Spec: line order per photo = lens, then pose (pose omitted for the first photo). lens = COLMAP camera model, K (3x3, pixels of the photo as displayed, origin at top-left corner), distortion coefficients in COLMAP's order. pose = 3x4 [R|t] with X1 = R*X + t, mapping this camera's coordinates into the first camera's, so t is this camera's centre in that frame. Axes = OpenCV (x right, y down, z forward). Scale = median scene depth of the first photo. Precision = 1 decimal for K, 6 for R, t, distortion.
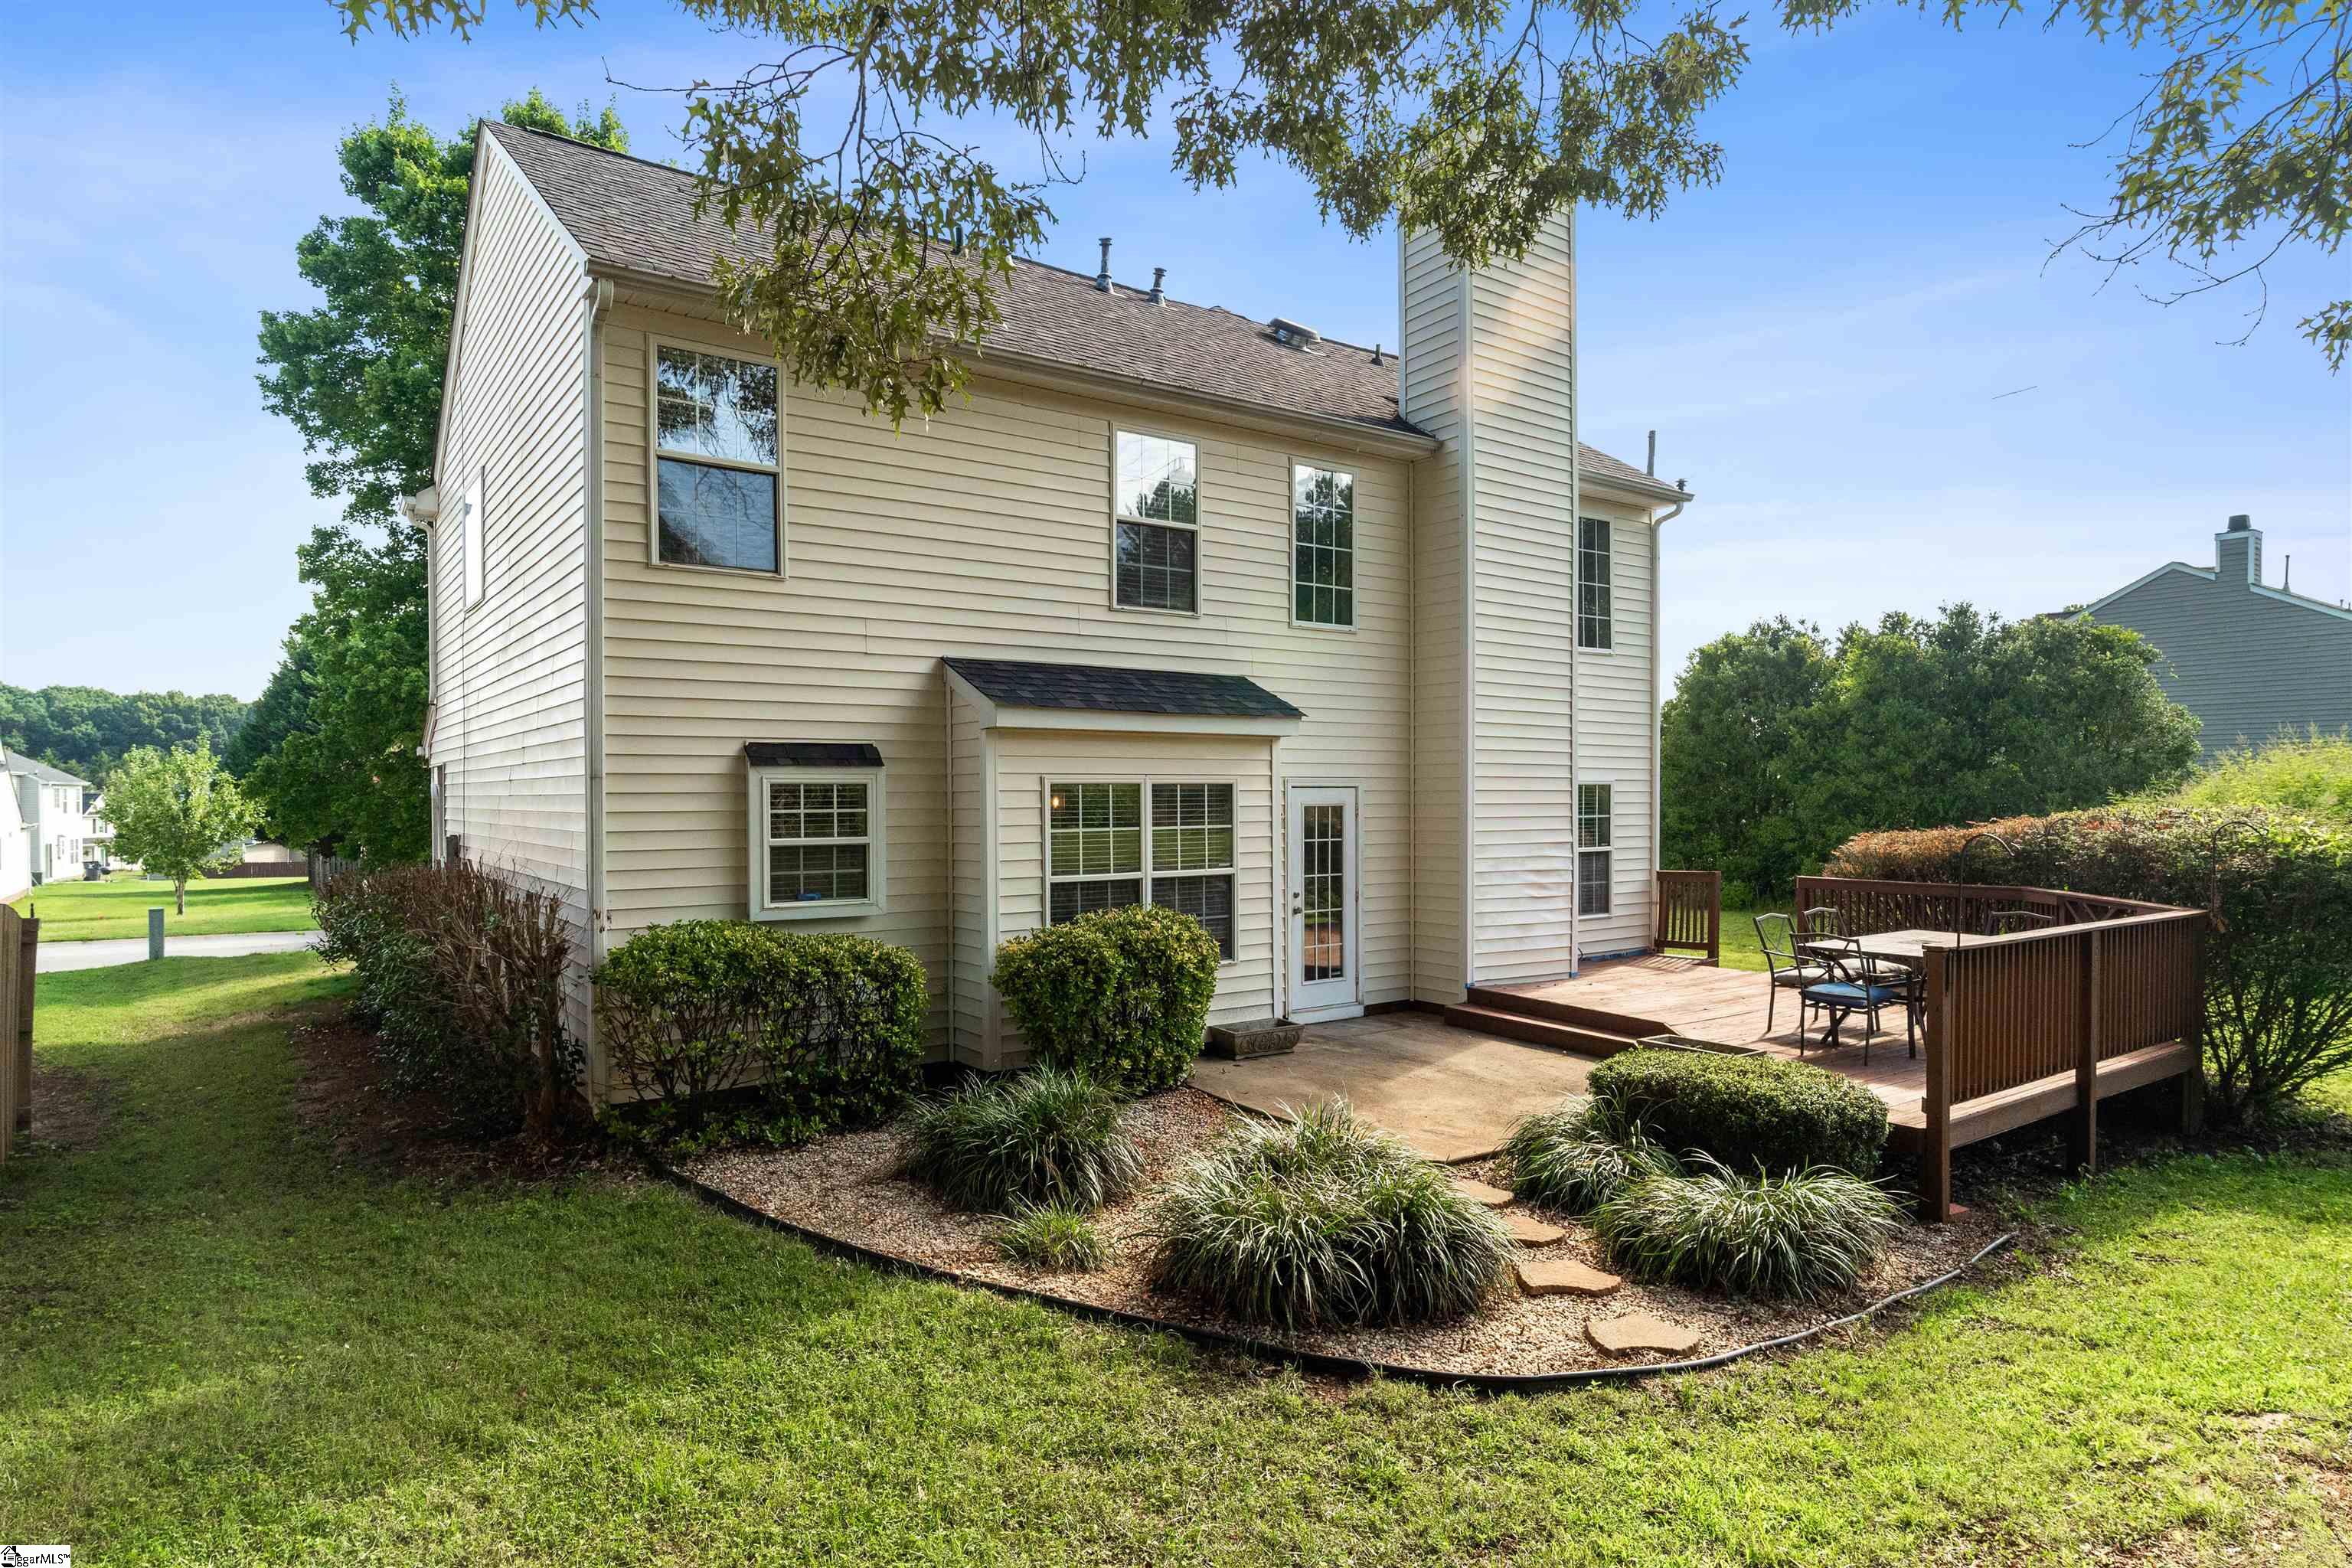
lens RADIAL K [[1295.1, 0, 1181.5], [0, 1295.1, 792.7], [0, 0, 1]] dist [-0.000586, 0.004123]
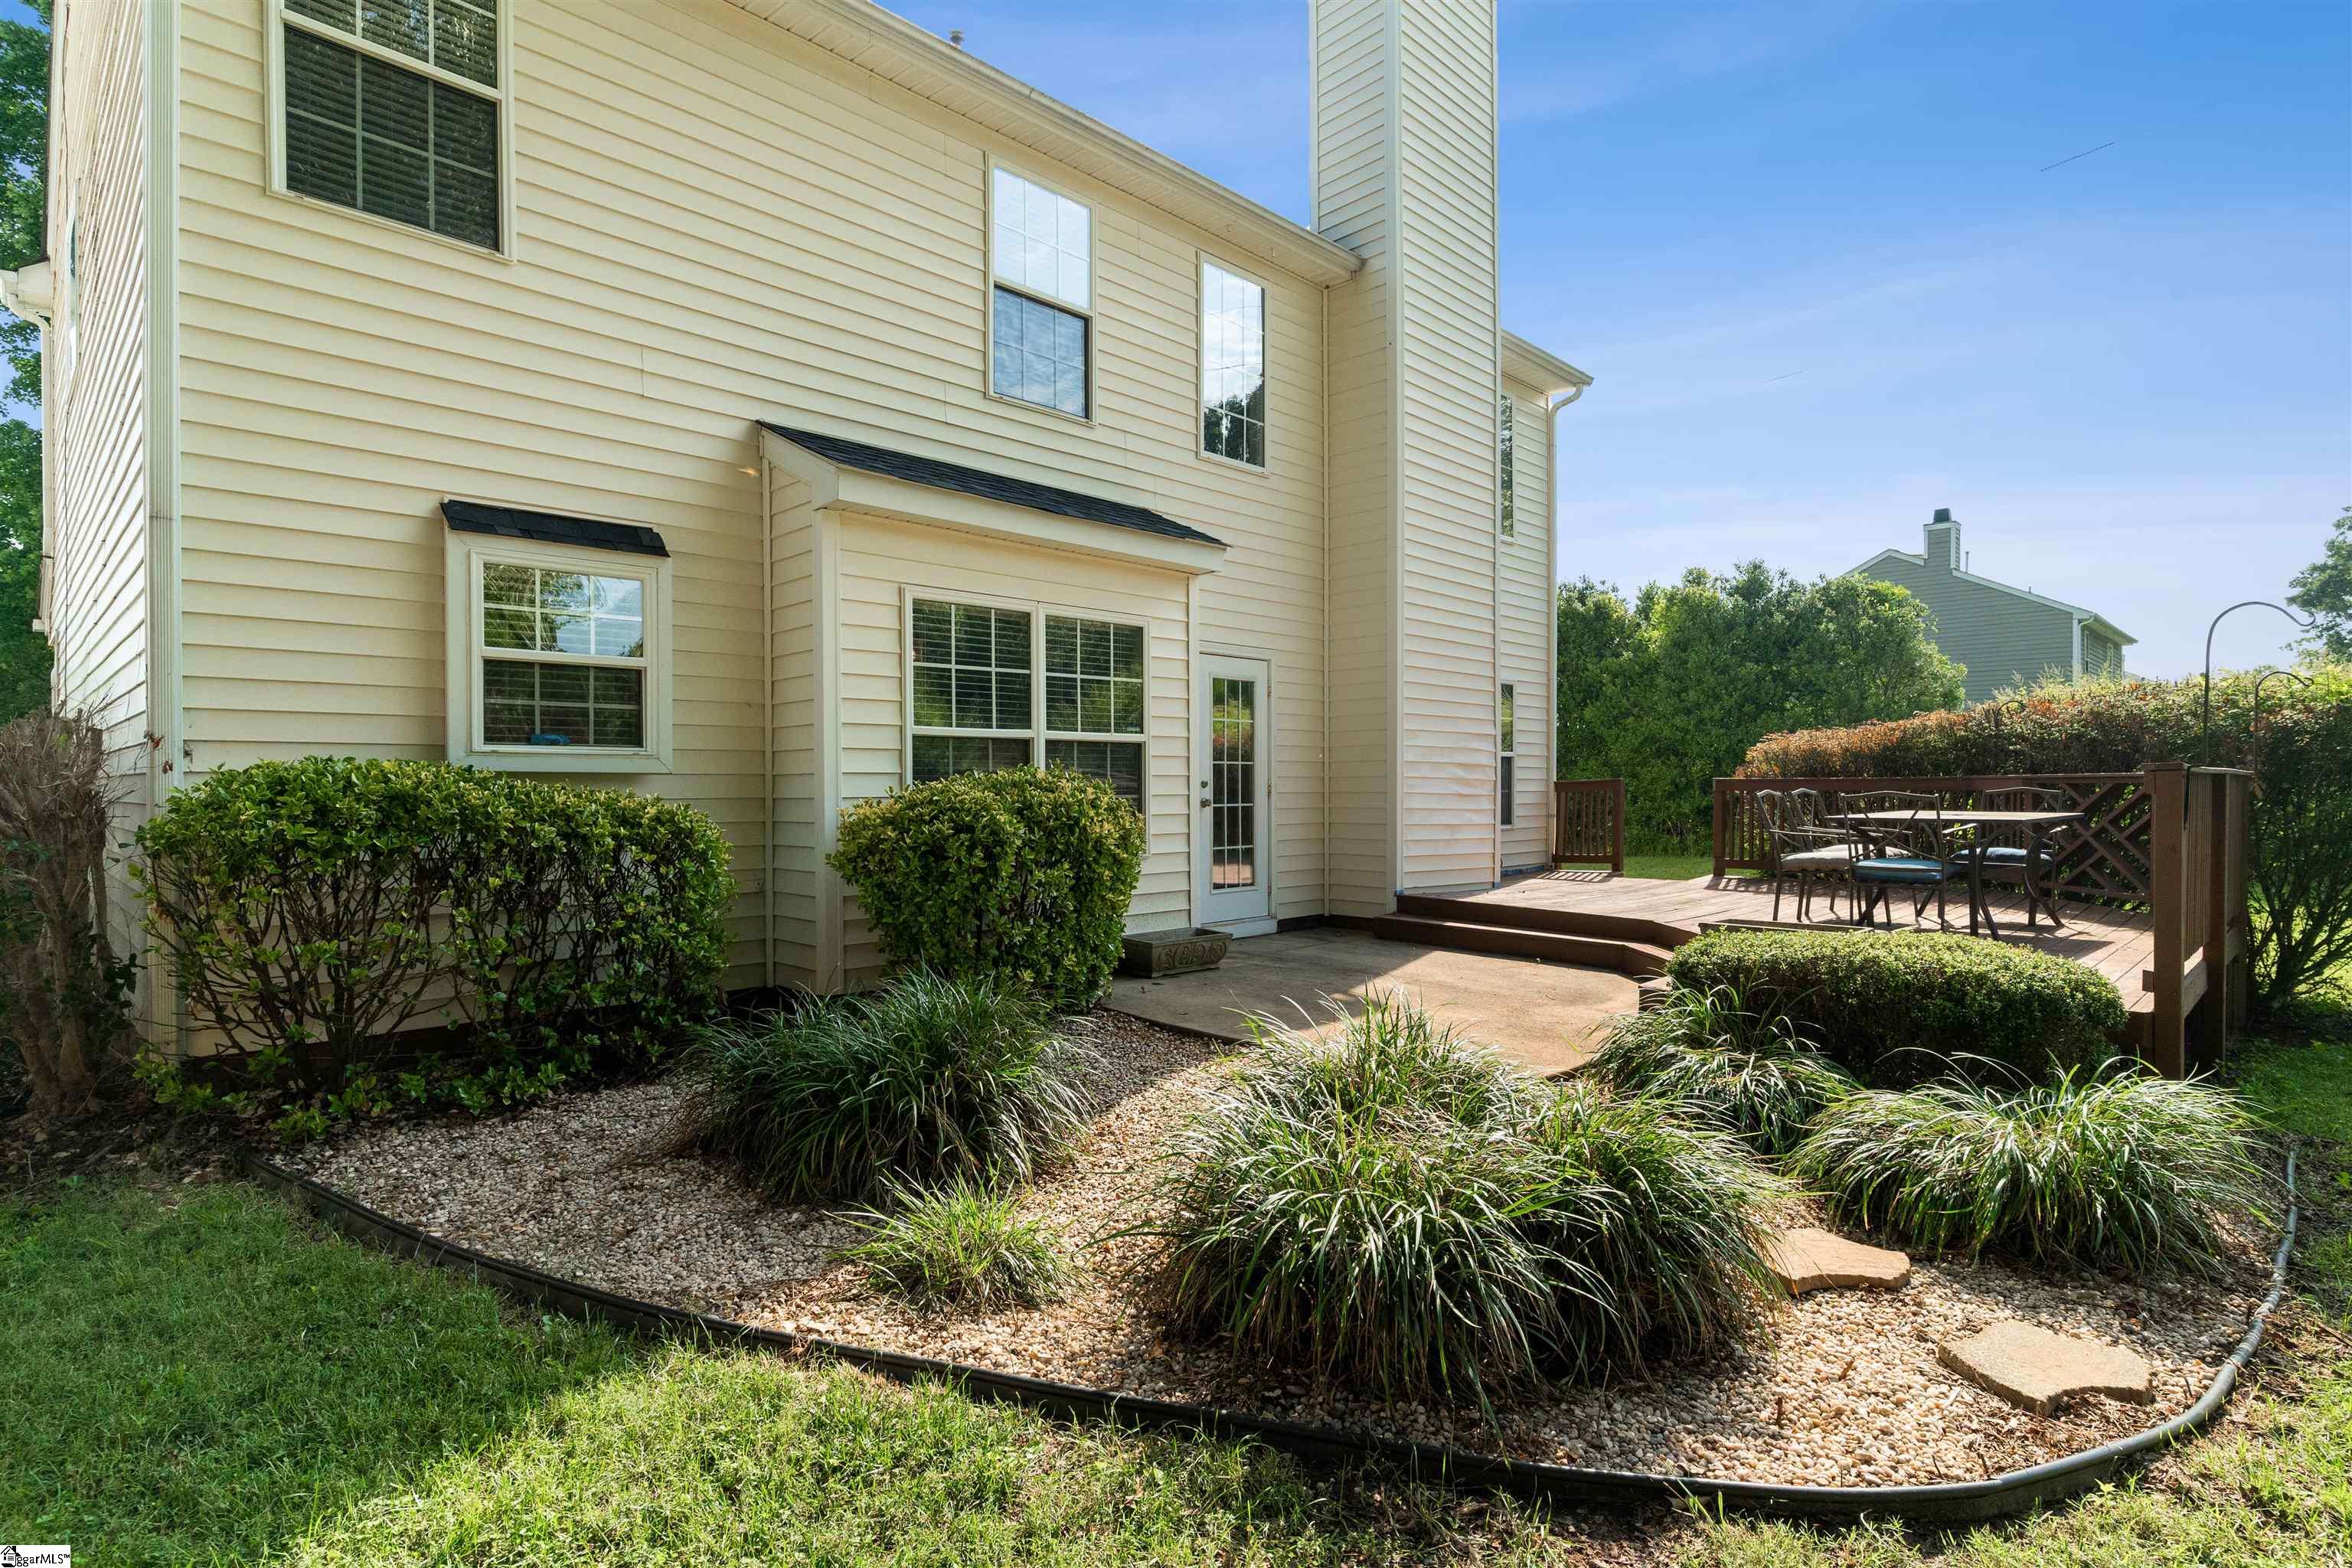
lens RADIAL K [[1132.3, 0, 1160.9], [0, 1132.3, 784.0], [0, 0, 1]] dist [0.004282, -0.000974]
pose [[0.986785, -0.000255, 0.162037, -0.072466], [0.002345, 0.999917, -0.012706, 0.114747], [-0.162020, 0.012918, 0.986703, 0.382043]]
